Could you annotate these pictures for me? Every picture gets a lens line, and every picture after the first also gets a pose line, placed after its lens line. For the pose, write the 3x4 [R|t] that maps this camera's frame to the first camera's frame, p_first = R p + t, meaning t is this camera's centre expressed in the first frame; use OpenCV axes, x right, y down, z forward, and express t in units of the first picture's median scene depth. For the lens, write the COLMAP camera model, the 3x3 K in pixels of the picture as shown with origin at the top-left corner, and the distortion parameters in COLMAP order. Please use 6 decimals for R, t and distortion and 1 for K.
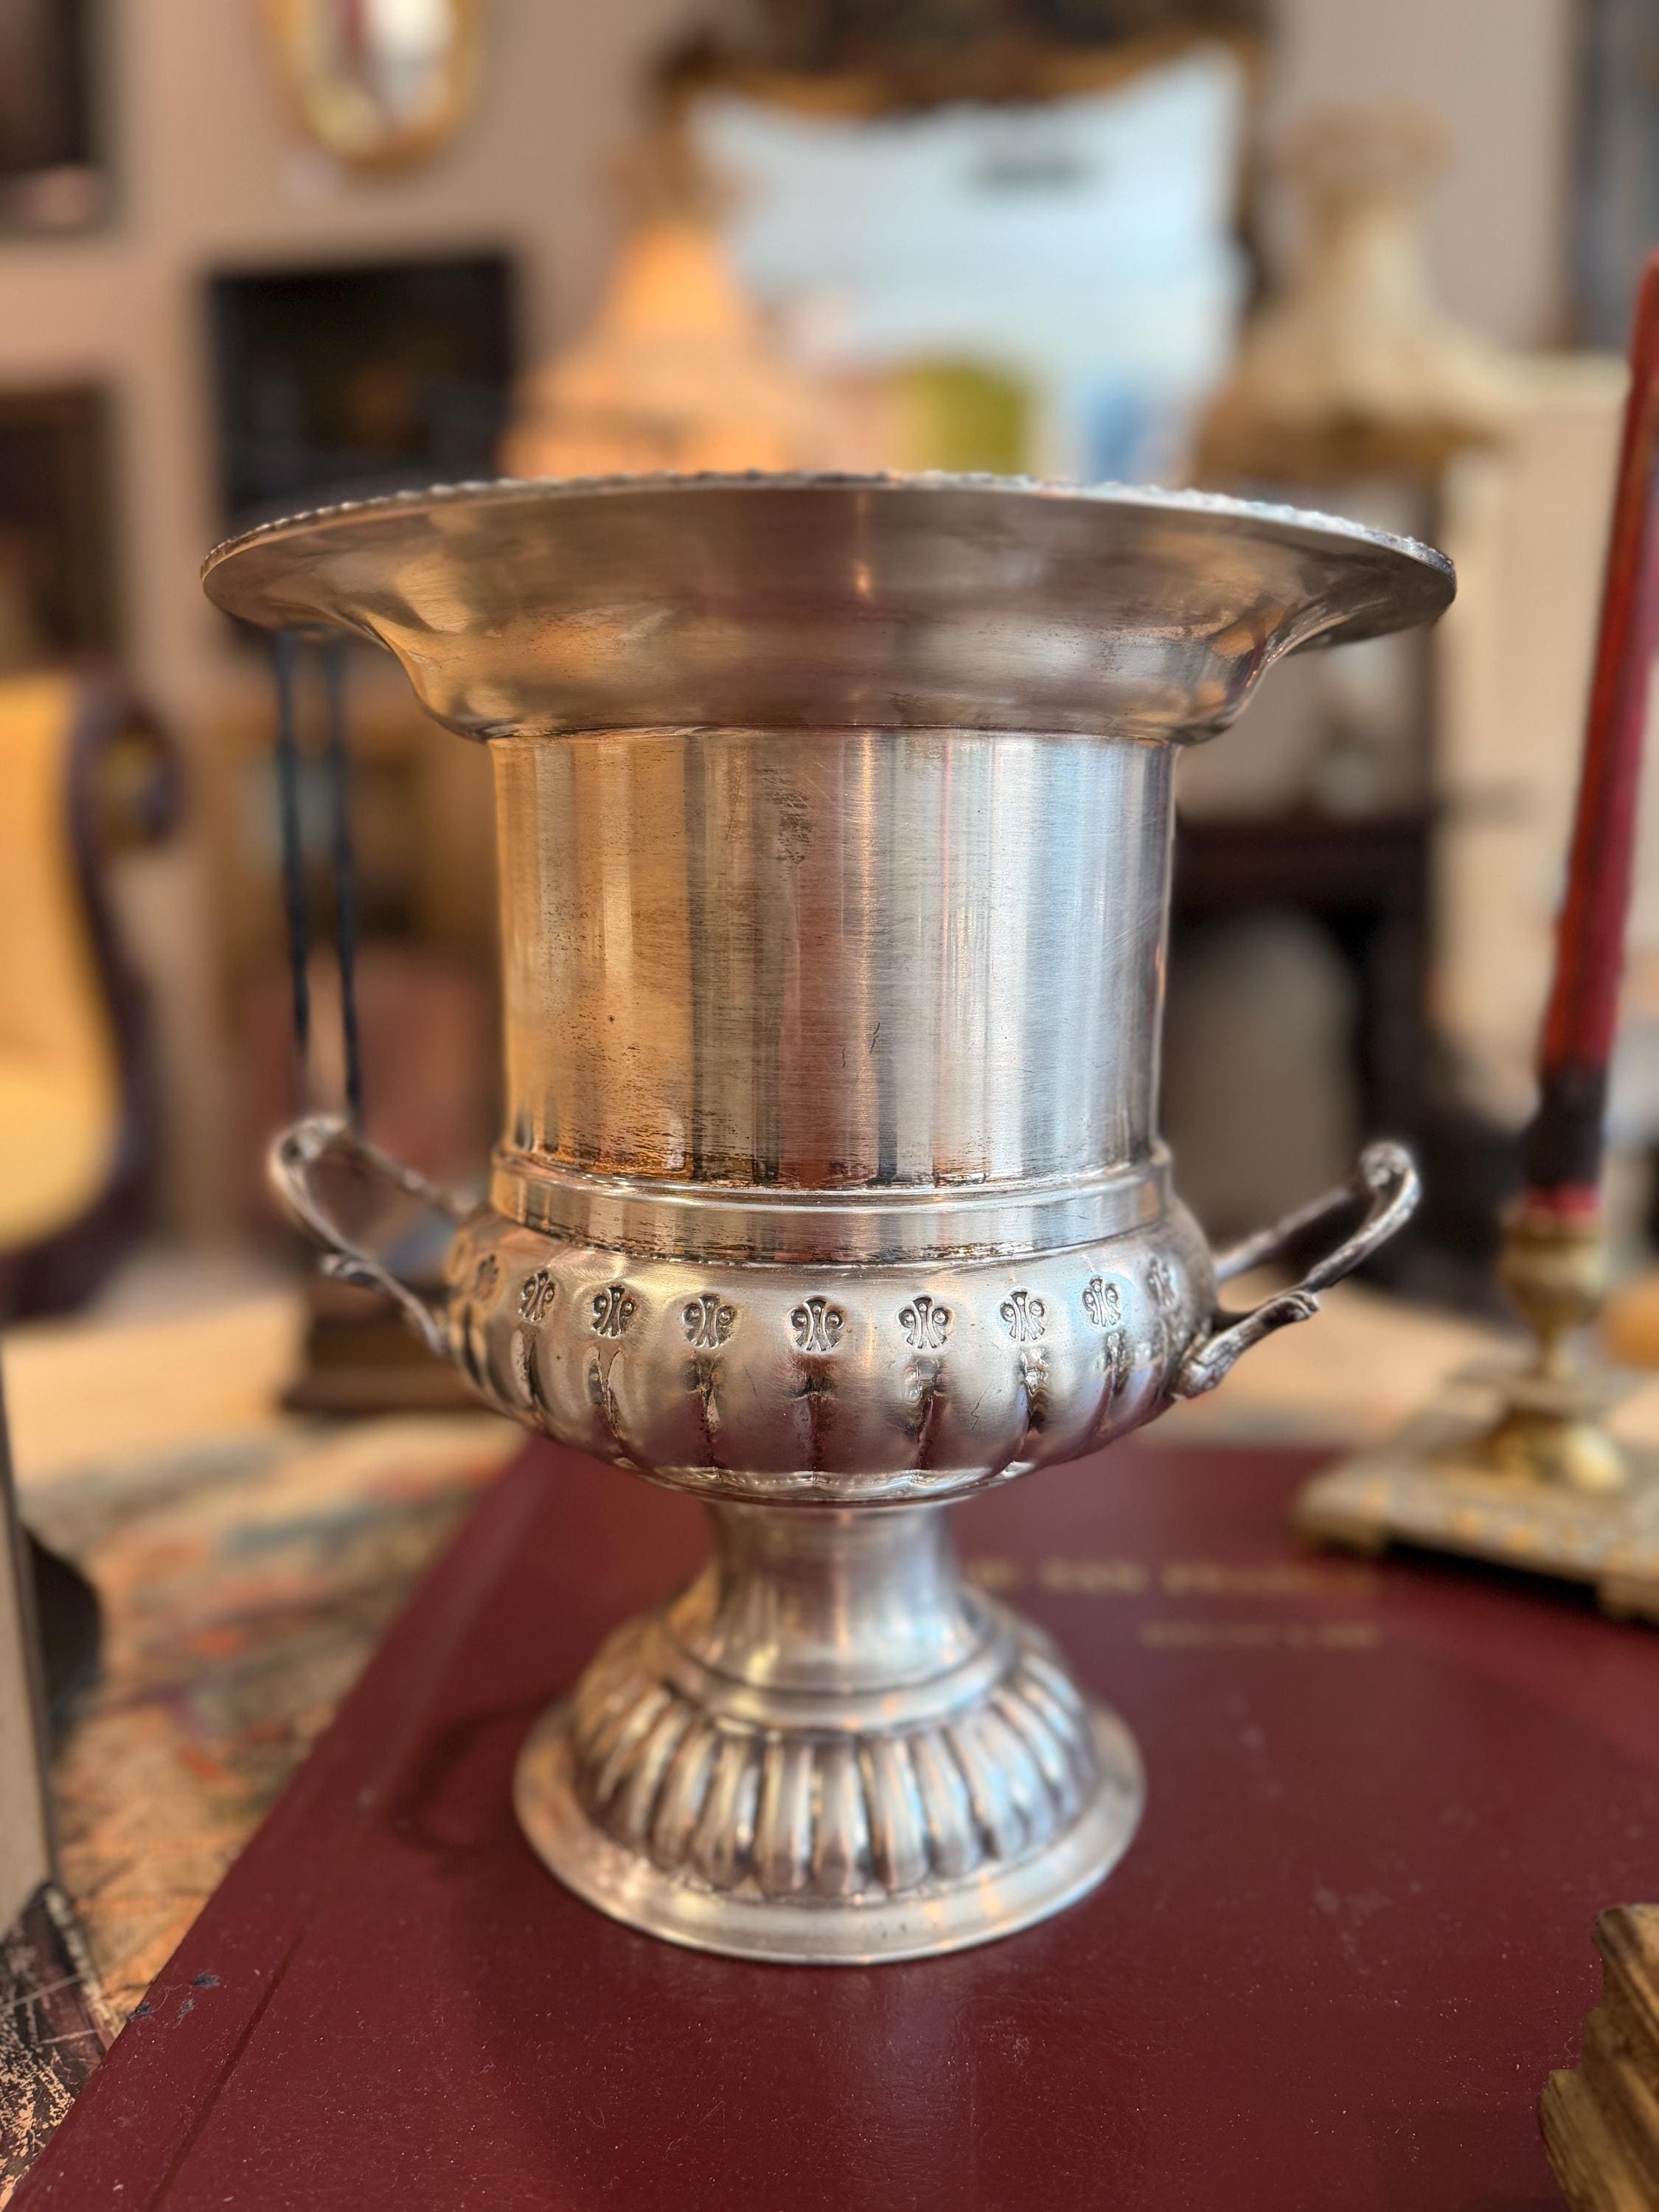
lens RADIAL K [[1684.0, 0, 838.1], [0, 1684.0, 1112.0], [0, 0, 1]] dist [0.070820, -0.121608]
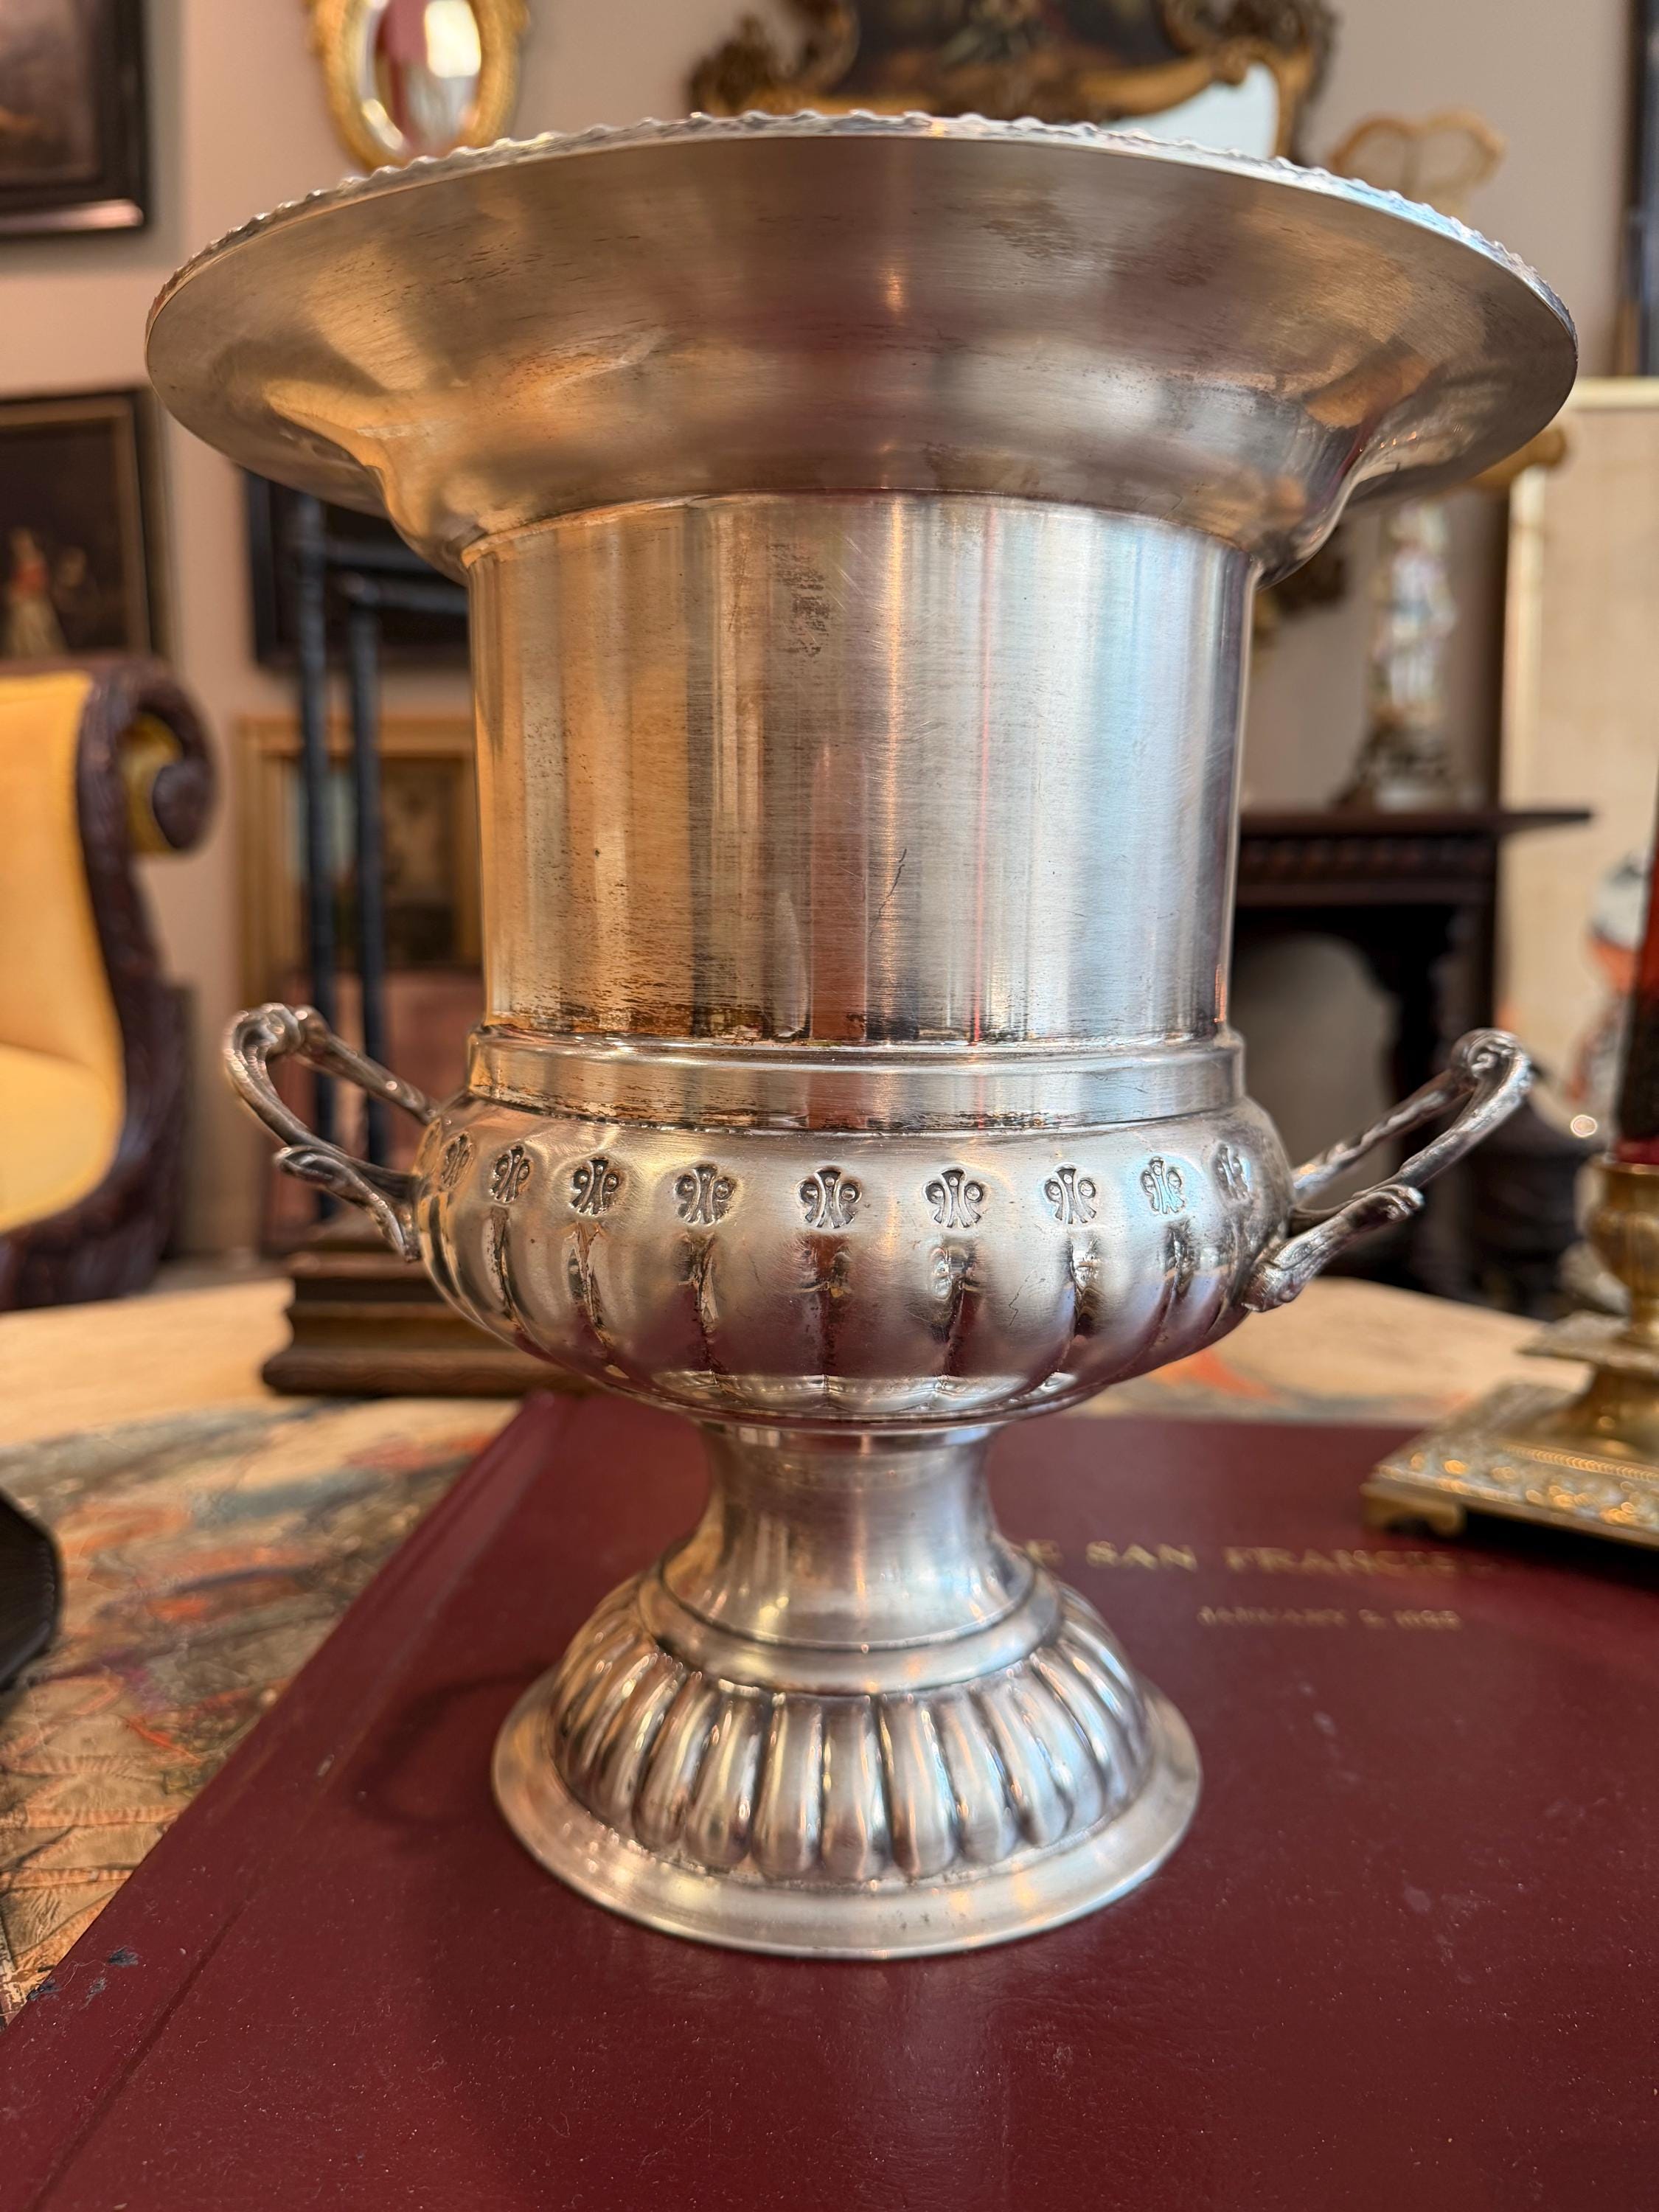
lens RADIAL K [[1731.9, 0, 822.7], [0, 1731.9, 1084.6], [0, 0, 1]] dist [0.060768, -0.111719]
pose [[0.999563, 0.009312, -0.028051, 0.007394], [-0.009883, 0.999745, -0.020296, 0.079679], [0.027855, 0.020564, 0.999400, 0.110533]]
